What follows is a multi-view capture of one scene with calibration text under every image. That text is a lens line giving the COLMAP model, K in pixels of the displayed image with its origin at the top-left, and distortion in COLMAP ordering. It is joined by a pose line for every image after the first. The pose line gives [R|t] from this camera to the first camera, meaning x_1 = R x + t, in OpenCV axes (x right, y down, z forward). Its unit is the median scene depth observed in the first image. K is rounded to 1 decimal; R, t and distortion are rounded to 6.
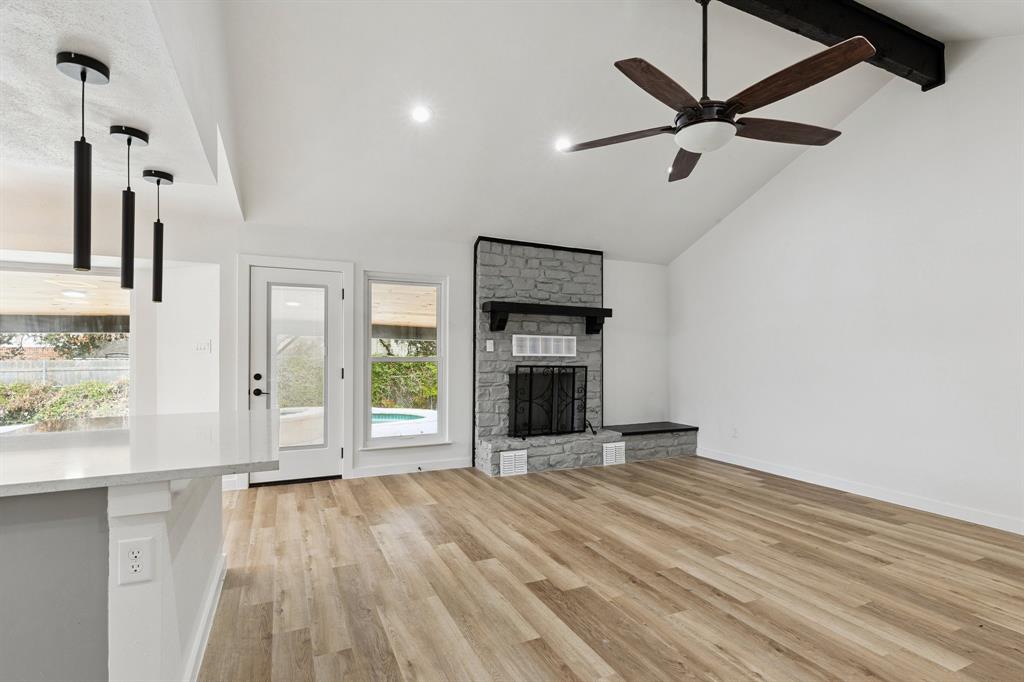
lens RADIAL K [[503.7, 0, 521.1], [0, 503.7, 350.6], [0, 0, 1]] dist [0.002772, -0.000338]
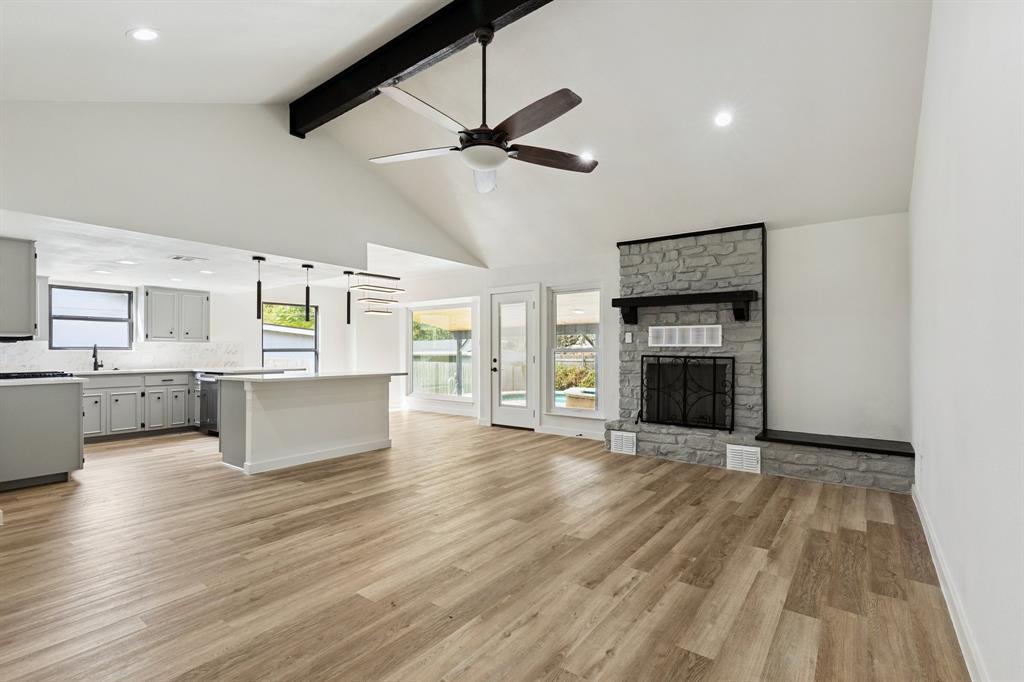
lens RADIAL K [[465.0, 0, 516.5], [0, 465.0, 347.0], [0, 0, 1]] dist [0.010681, -0.002132]
pose [[0.462468, -0.012011, -0.886555, 0.834731], [0.005820, 0.999928, -0.010511, 0.023567], [0.886617, -0.000299, 0.462504, 0.335758]]
